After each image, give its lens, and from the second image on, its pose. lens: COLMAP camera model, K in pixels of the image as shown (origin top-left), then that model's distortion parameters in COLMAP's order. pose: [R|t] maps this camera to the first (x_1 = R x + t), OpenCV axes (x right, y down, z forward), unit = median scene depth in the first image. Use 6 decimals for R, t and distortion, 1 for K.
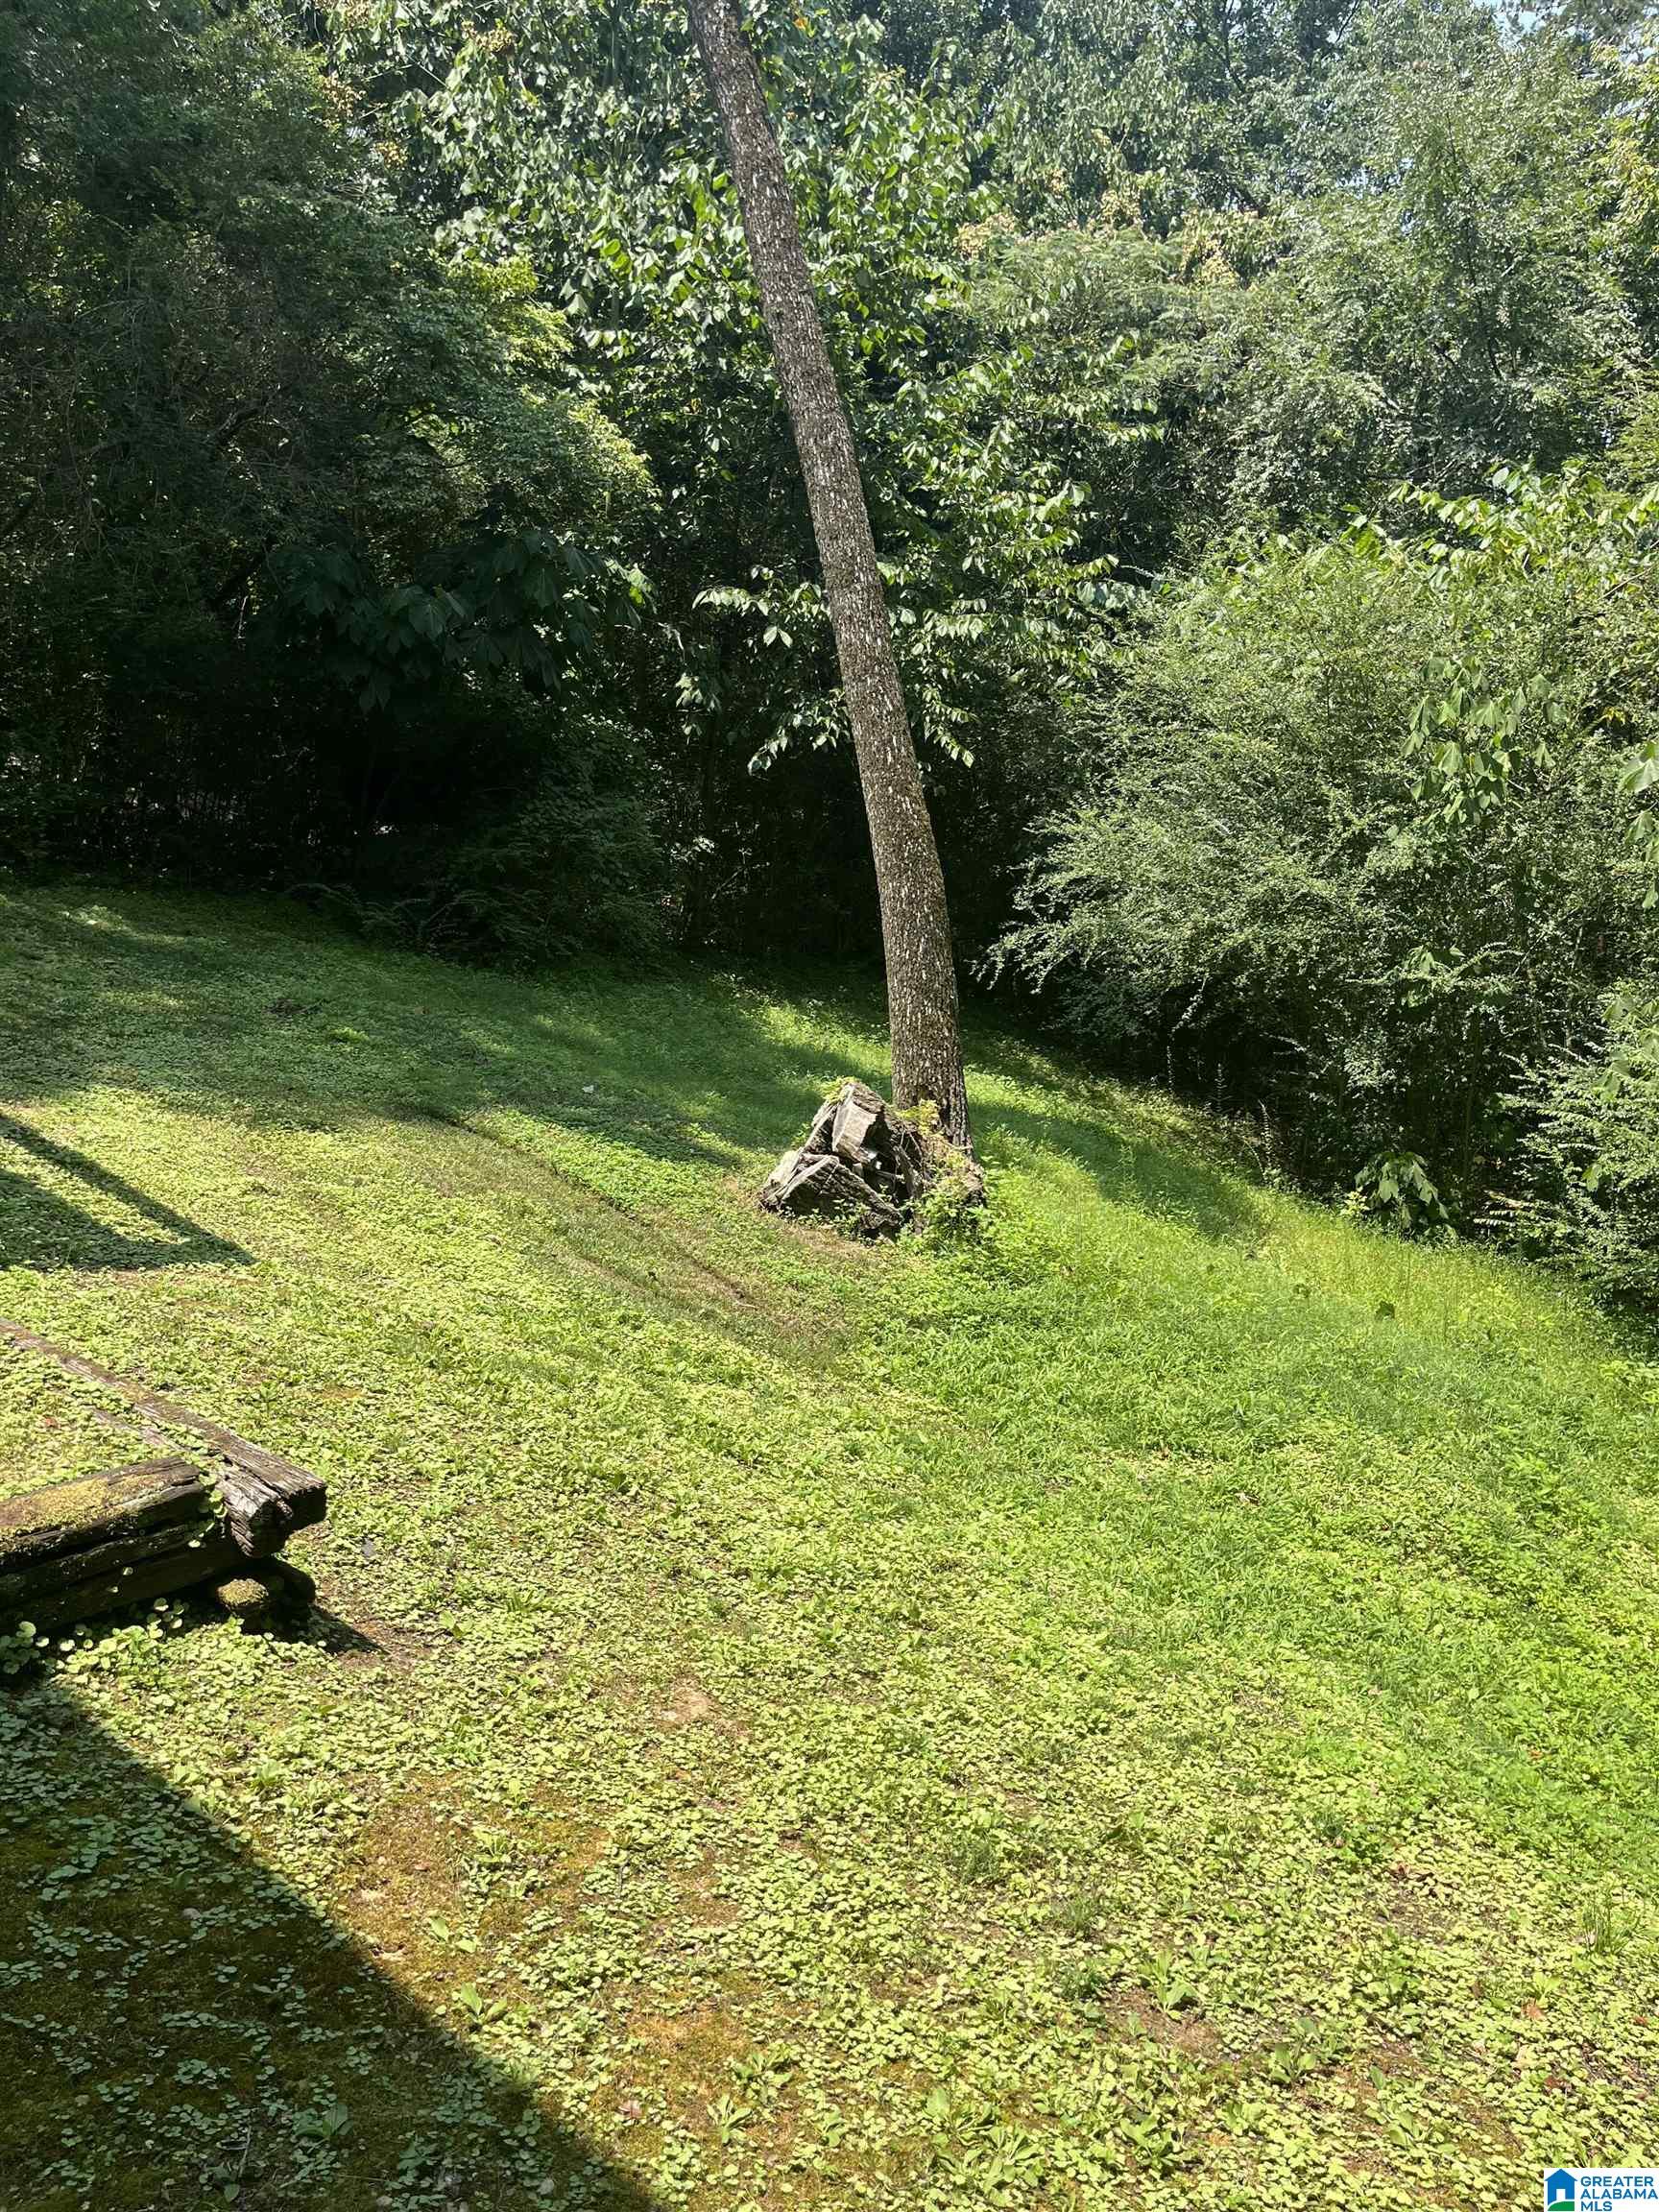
lens RADIAL K [[1670.6, 0, 840.6], [0, 1670.6, 1092.6], [0, 0, 1]] dist [0.065581, -0.085415]
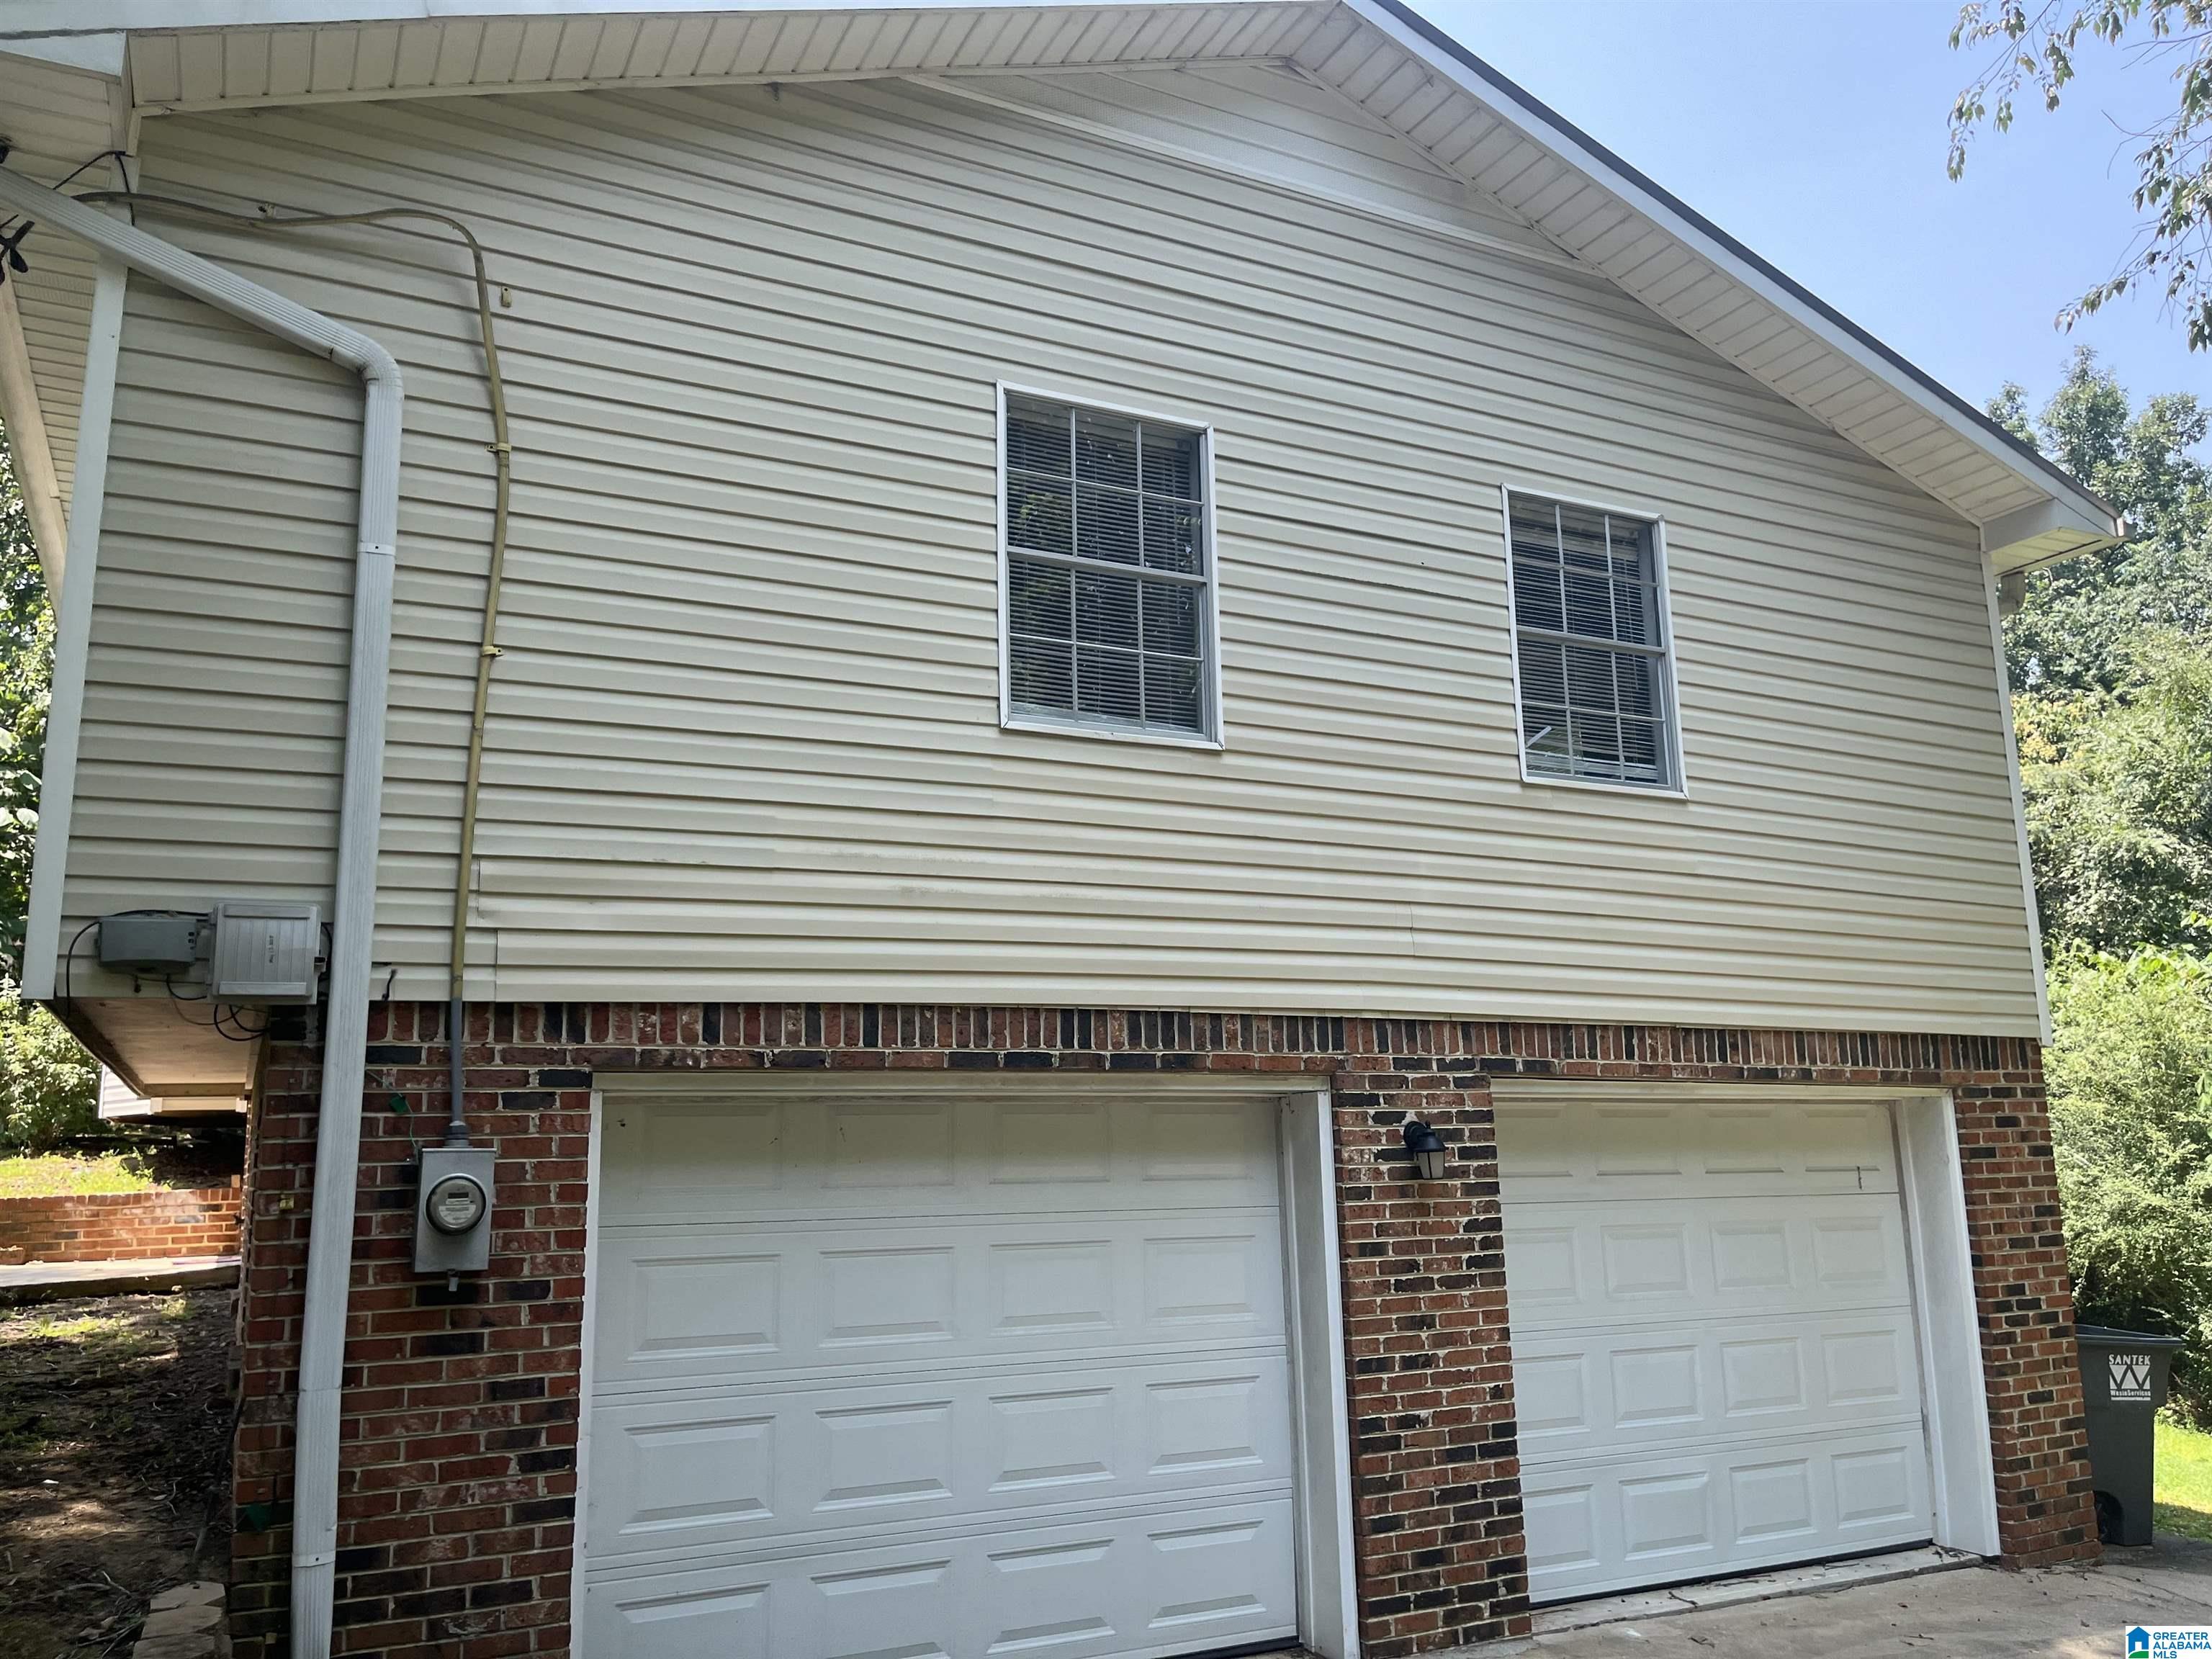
lens RADIAL K [[1670.6, 0, 1103.9], [0, 1670.6, 827.7], [0, 0, 1]] dist [0.065581, -0.085415]
pose [[0.937469, -0.091287, -0.335886, -0.048894], [-0.029555, 0.940634, -0.338134, 0.094657], [0.346813, 0.326917, 0.879117, -0.694441]]
